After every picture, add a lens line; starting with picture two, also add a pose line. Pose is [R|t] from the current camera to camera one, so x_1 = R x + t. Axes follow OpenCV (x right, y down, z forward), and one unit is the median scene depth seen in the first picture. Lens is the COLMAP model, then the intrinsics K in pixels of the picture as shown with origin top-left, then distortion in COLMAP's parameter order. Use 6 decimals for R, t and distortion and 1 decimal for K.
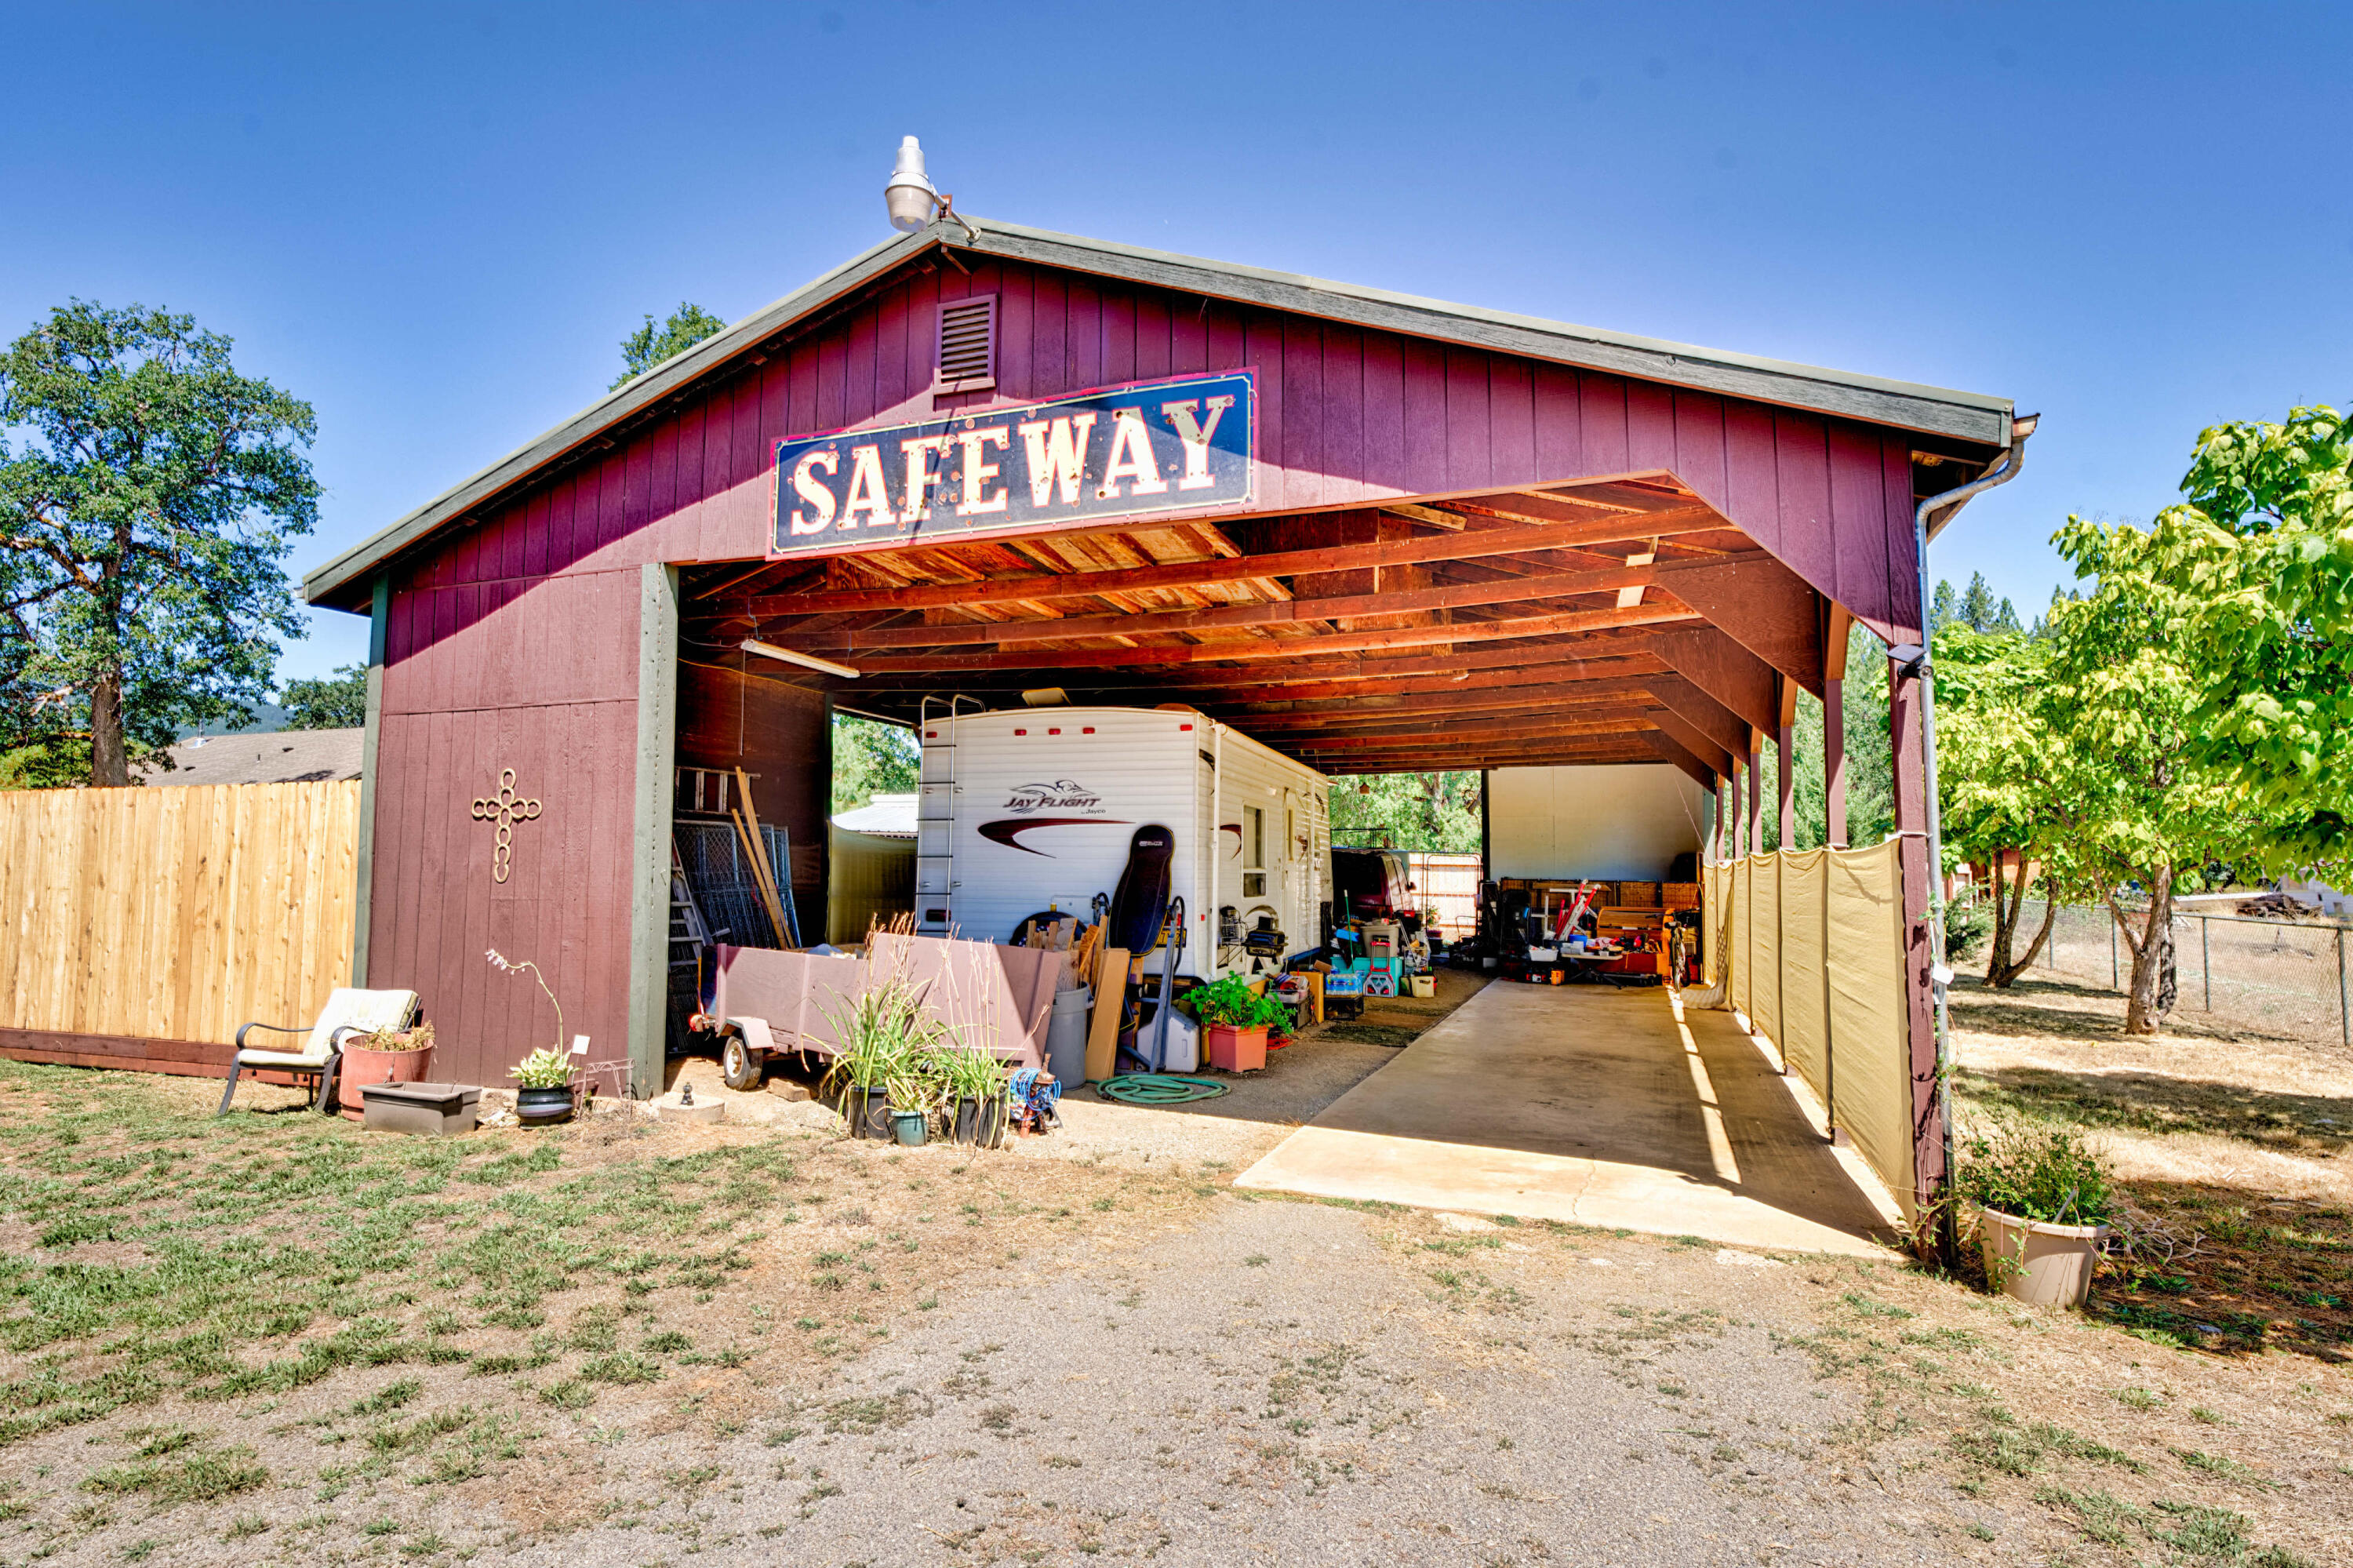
lens RADIAL K [[1228.3, 0, 1175.1], [0, 1228.3, 771.4], [0, 0, 1]] dist [-0.004293, -0.000302]
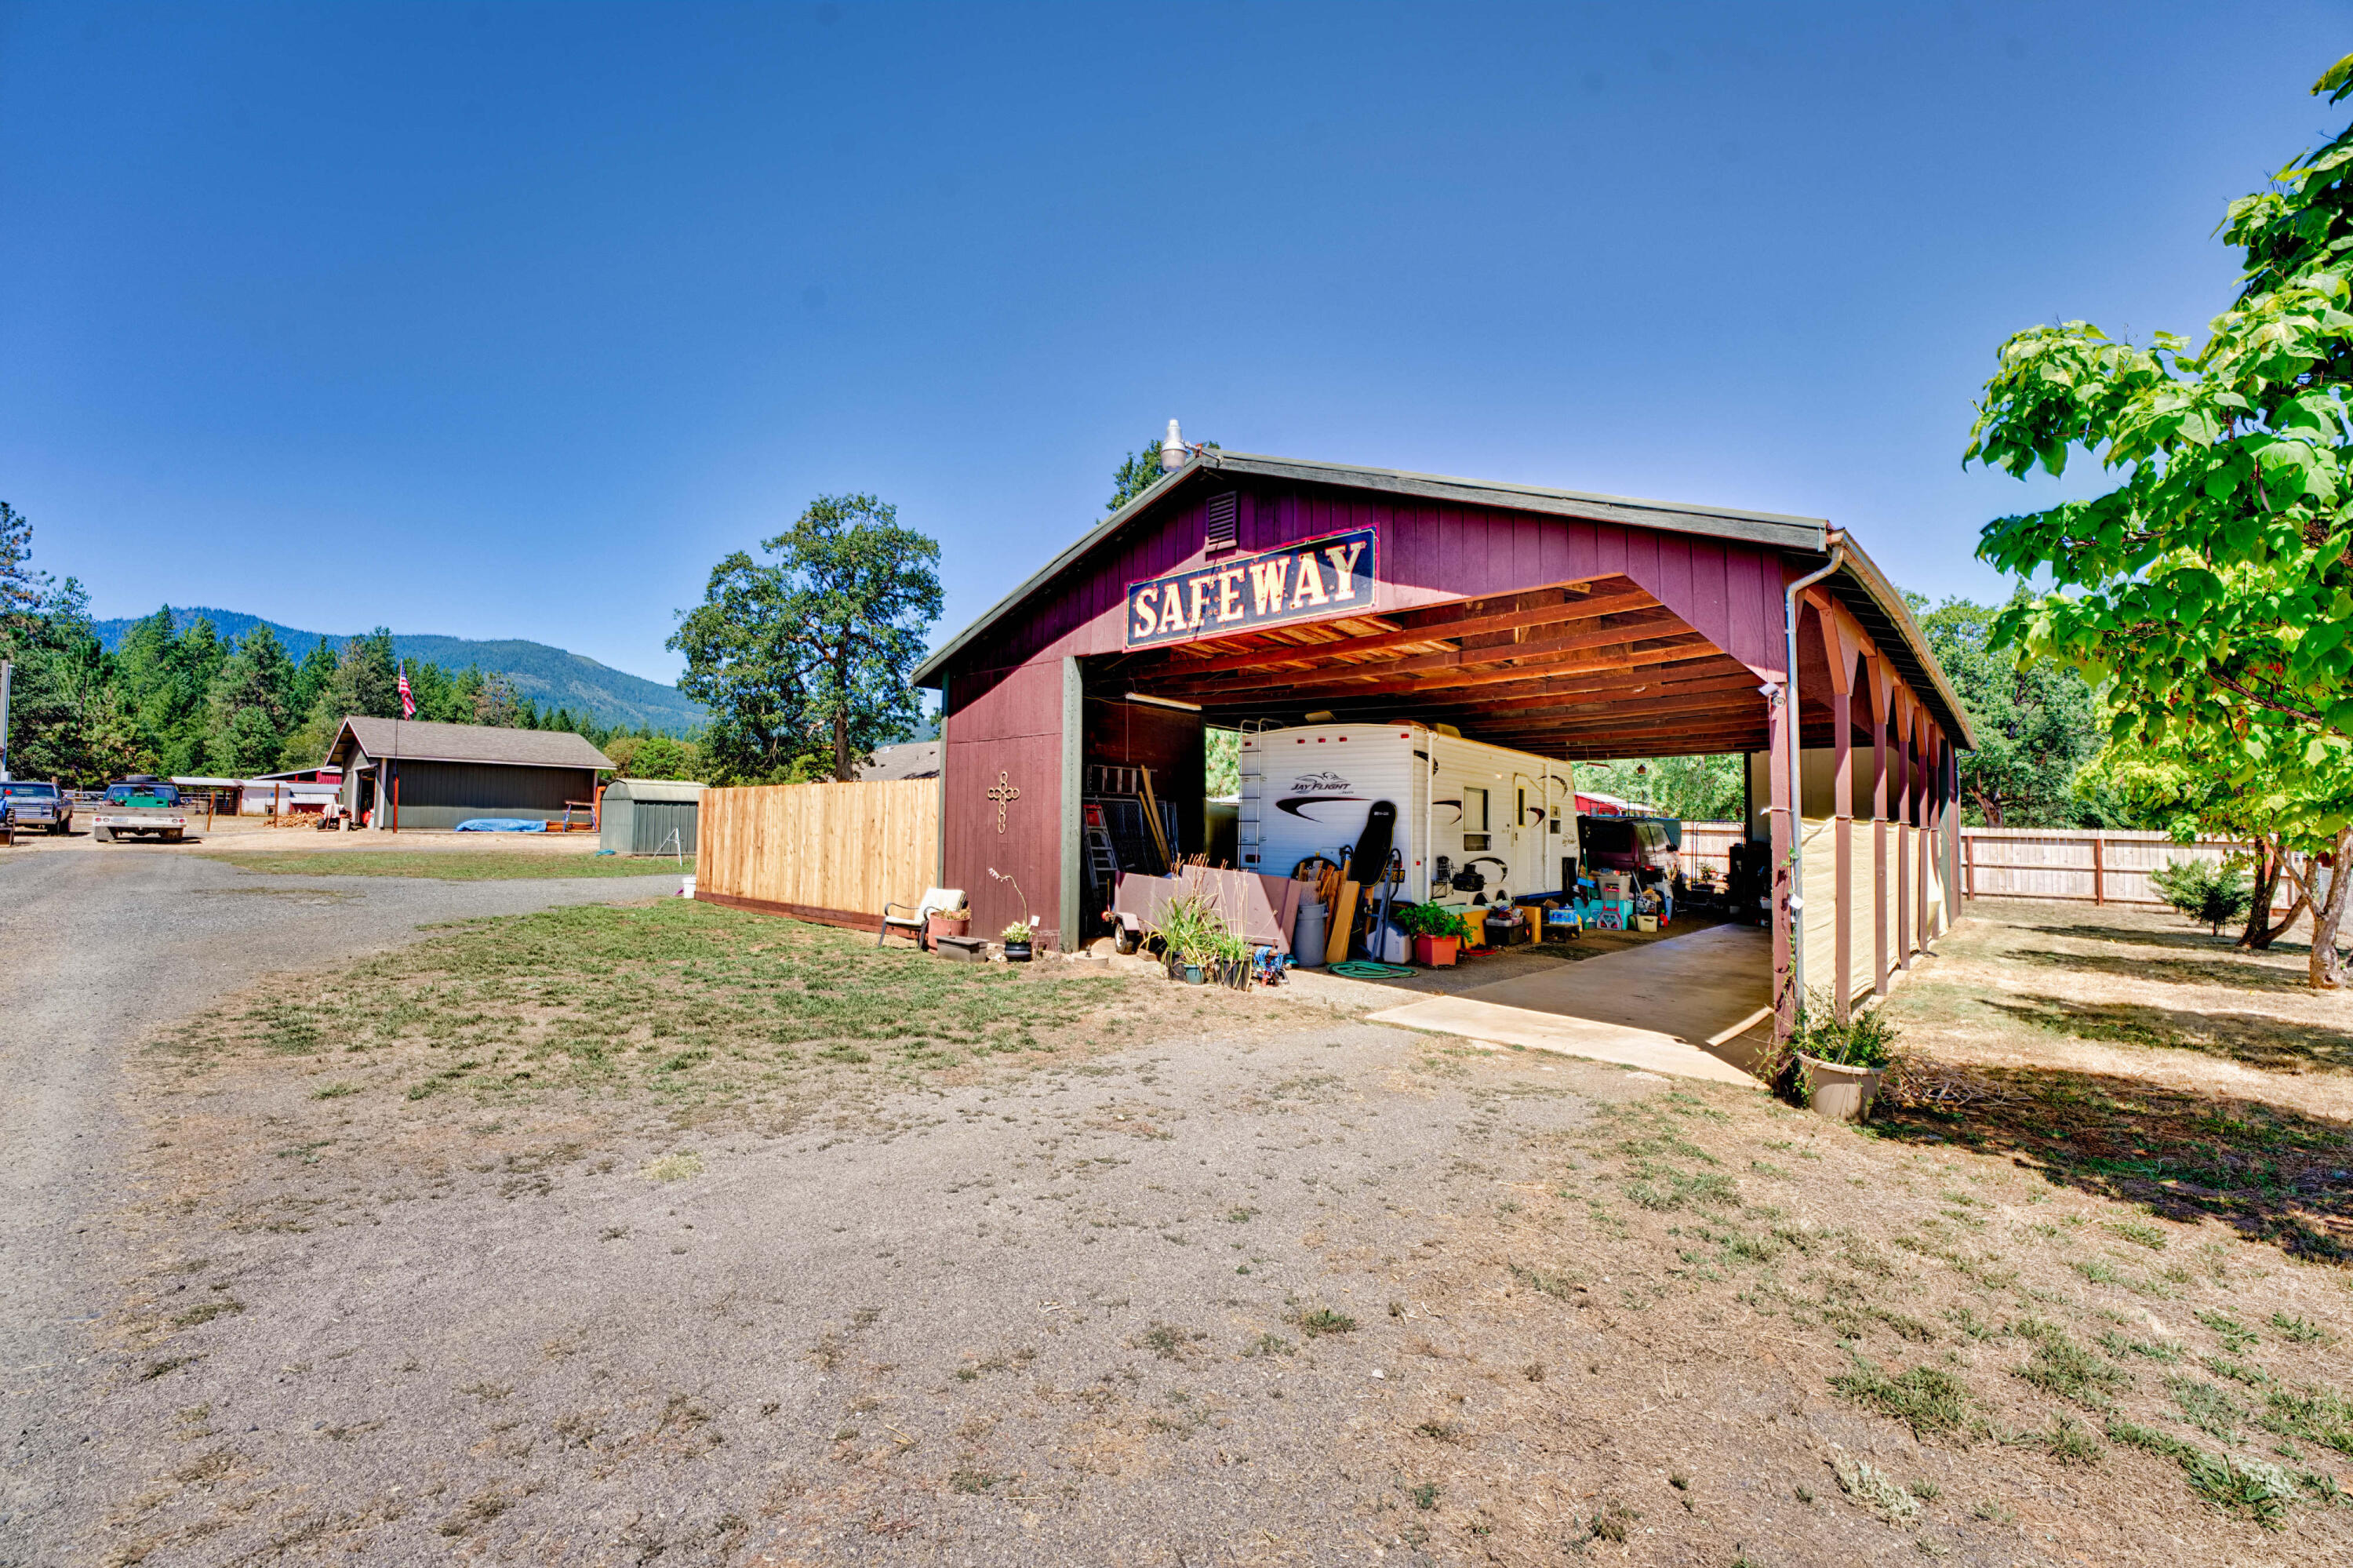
lens RADIAL K [[955.7, 0, 1176.7], [0, 955.7, 774.7], [0, 0, 1]] dist [-0.028211, -0.000356]
pose [[0.927004, -0.011595, -0.374872, 0.245390], [0.018920, 0.999695, 0.015866, -0.016363], [0.374573, -0.021800, 0.926941, -0.240852]]
